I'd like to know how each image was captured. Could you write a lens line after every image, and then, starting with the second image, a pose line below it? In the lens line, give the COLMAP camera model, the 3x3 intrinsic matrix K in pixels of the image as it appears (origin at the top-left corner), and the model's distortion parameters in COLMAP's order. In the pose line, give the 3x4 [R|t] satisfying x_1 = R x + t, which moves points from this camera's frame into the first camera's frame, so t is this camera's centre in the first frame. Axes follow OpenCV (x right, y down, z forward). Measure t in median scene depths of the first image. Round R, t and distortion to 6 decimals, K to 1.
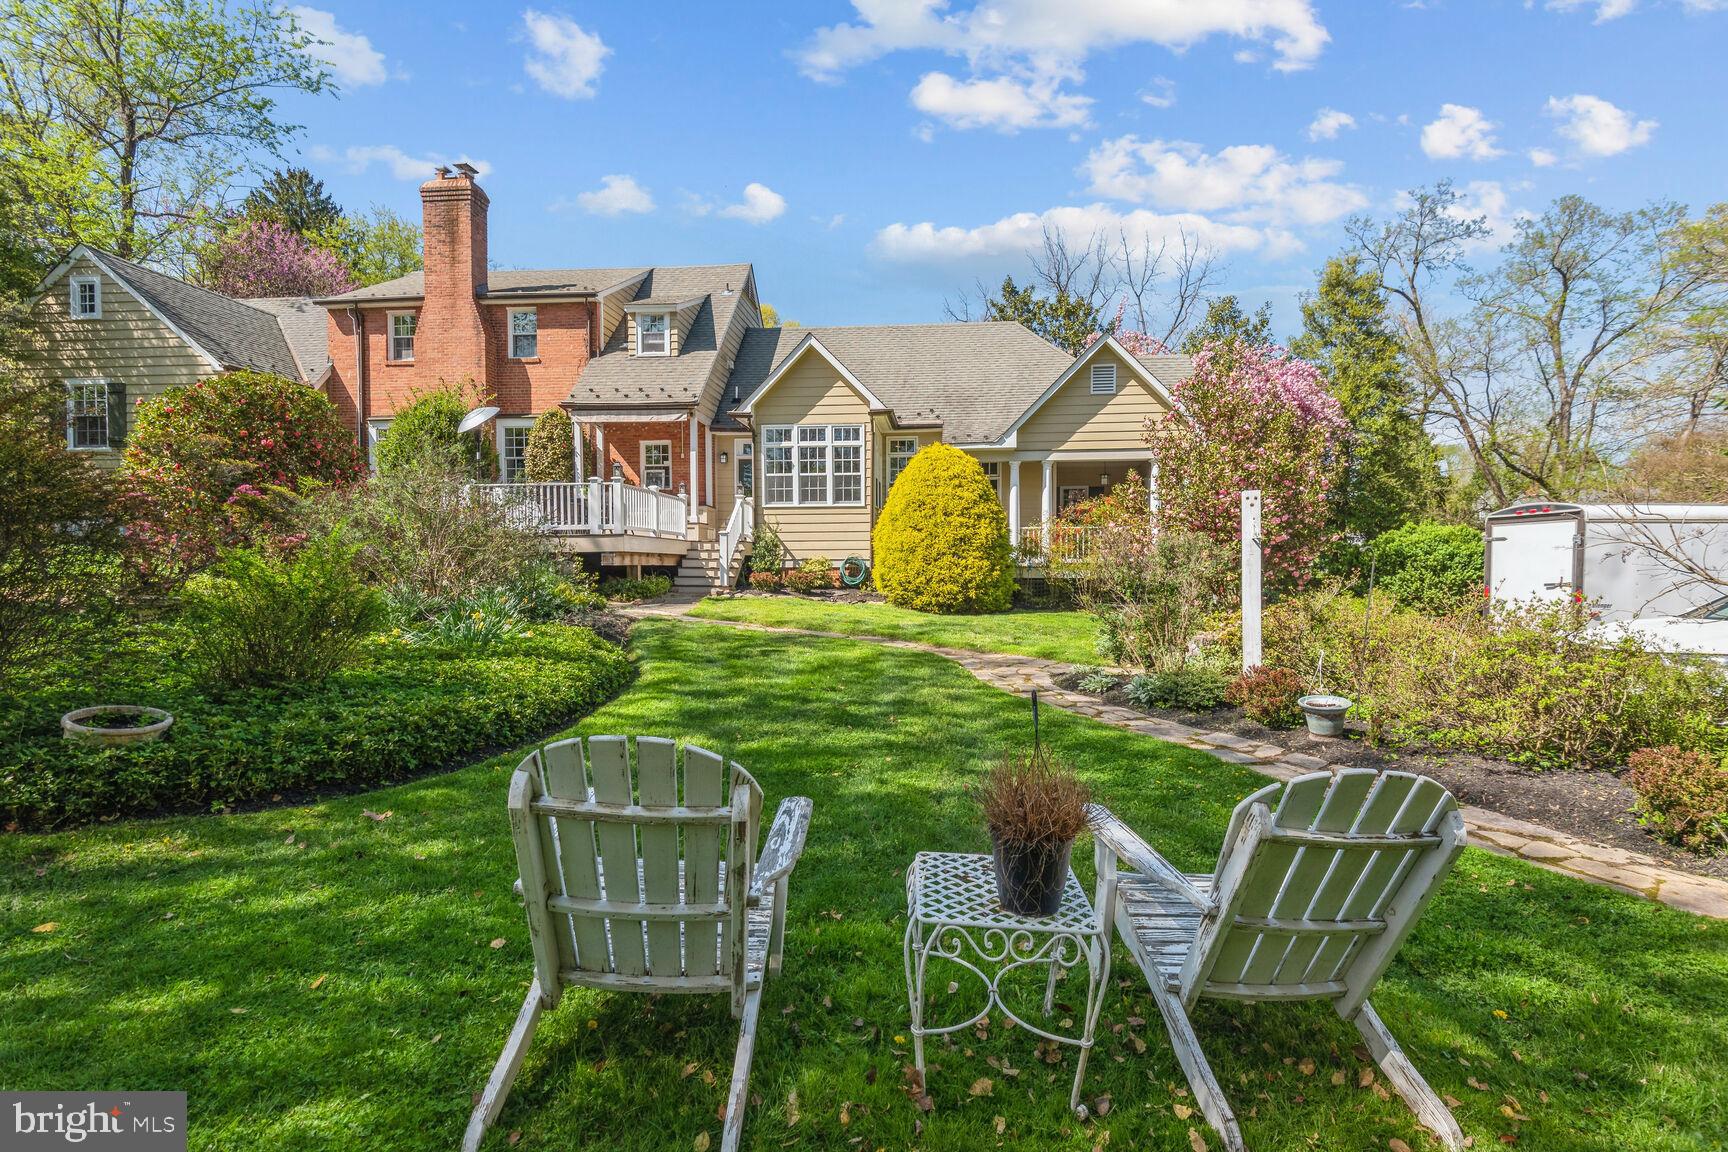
lens RADIAL K [[797.3, 0, 867.8], [0, 797.3, 599.4], [0, 0, 1]] dist [0.049187, -0.015198]
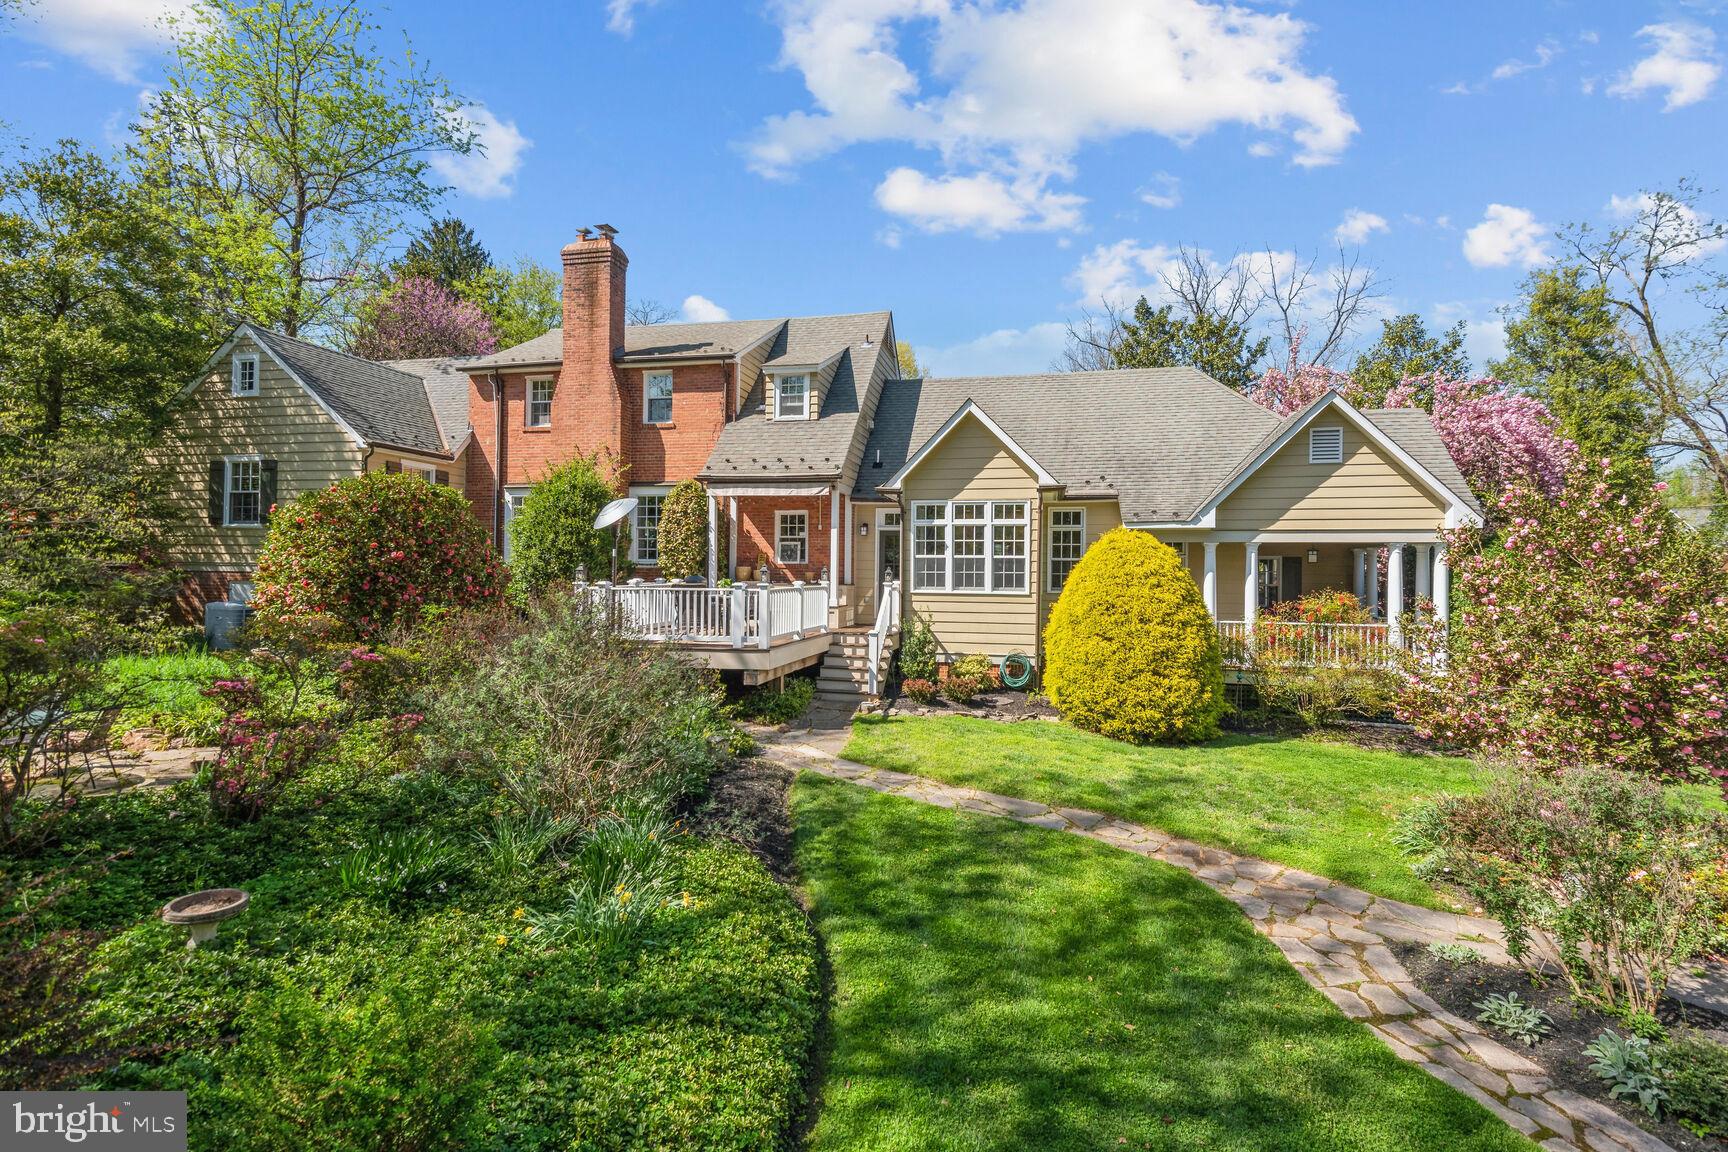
lens RADIAL K [[778.7, 0, 862.6], [0, 778.7, 585.6], [0, 0, 1]] dist [0.072232, -0.038154]
pose [[0.991998, 0.016117, -0.125223, -0.070615], [-0.018814, 0.999615, -0.020385, -0.096253], [0.124846, 0.022578, 0.991919, 0.120006]]
